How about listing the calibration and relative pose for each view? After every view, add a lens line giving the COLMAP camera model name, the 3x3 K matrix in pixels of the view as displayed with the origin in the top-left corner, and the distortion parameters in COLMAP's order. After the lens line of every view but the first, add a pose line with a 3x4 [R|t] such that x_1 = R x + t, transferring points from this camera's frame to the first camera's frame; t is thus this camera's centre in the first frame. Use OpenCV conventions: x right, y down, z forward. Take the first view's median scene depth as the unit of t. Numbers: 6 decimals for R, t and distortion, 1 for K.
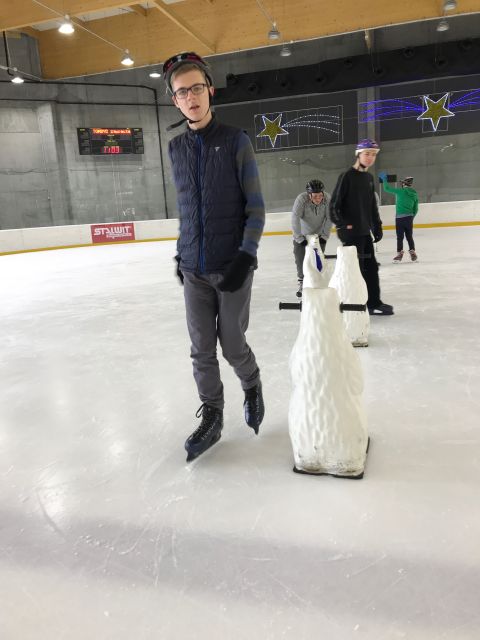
lens RADIAL K [[519.4, 0, 245.2], [0, 519.4, 322.7], [0, 0, 1]] dist [0.016530, -0.012244]
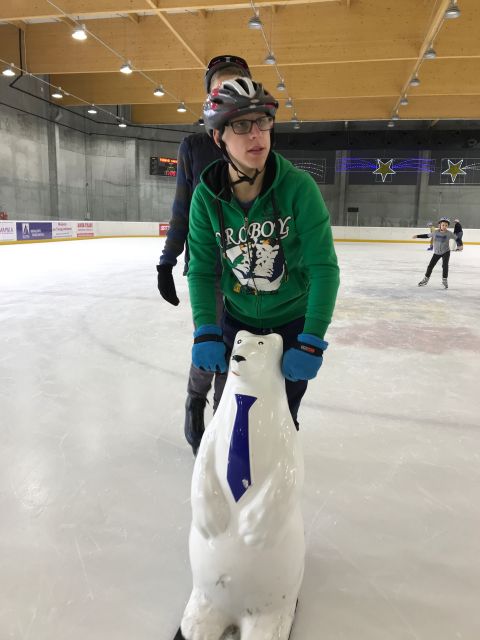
lens RADIAL K [[519.4, 0, 254.1], [0, 519.4, 322.7], [0, 0, 1]] dist [0.016530, -0.012244]
pose [[0.991587, 0.061453, 0.113920, -0.171170], [-0.058466, 0.997857, -0.029380, 0.122382], [-0.115482, 0.022472, 0.993055, -0.493249]]
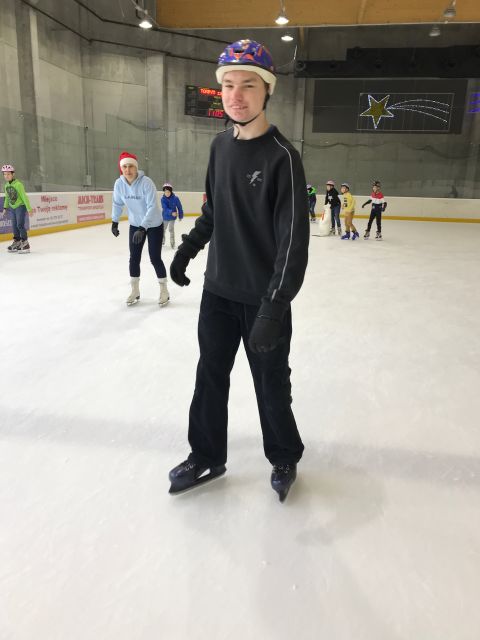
lens RADIAL K [[519.4, 0, 254.2], [0, 519.4, 323.2], [0, 0, 1]] dist [0.016530, -0.012244]
pose [[0.988142, 0.053109, 0.144062, -0.315980], [-0.059143, 0.997529, 0.037924, 0.005176], [-0.141692, -0.045995, 0.988842, 0.050460]]
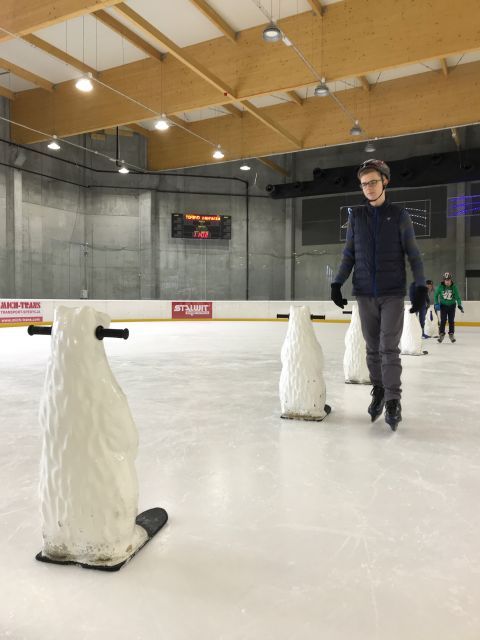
lens RADIAL K [[519.4, 0, 243.6], [0, 519.4, 316.4], [0, 0, 1]] dist [0.016530, -0.012244]
pose [[0.978295, 0.069181, -0.195328, 0.048952], [-0.103397, 0.979864, -0.170811, 0.004663], [0.179578, 0.187300, 0.965749, 0.024744]]
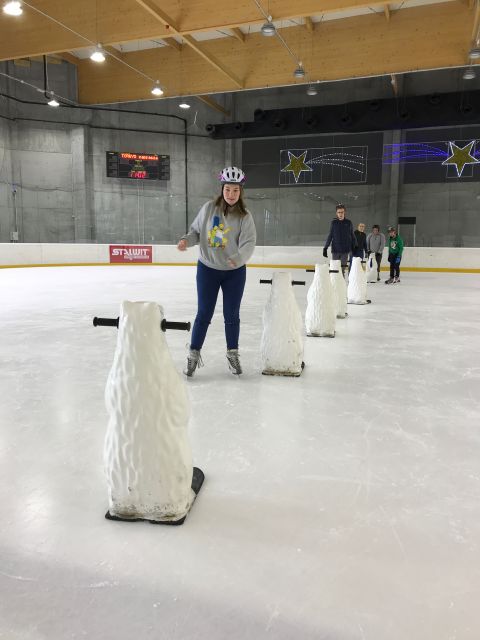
lens RADIAL K [[519.4, 0, 243.7], [0, 519.4, 316.9], [0, 0, 1]] dist [0.016530, -0.012244]
pose [[0.995143, 0.080165, -0.057134, 0.032884], [-0.084031, 0.994084, -0.068815, -0.000023], [0.051279, 0.073282, 0.995992, 0.011218]]
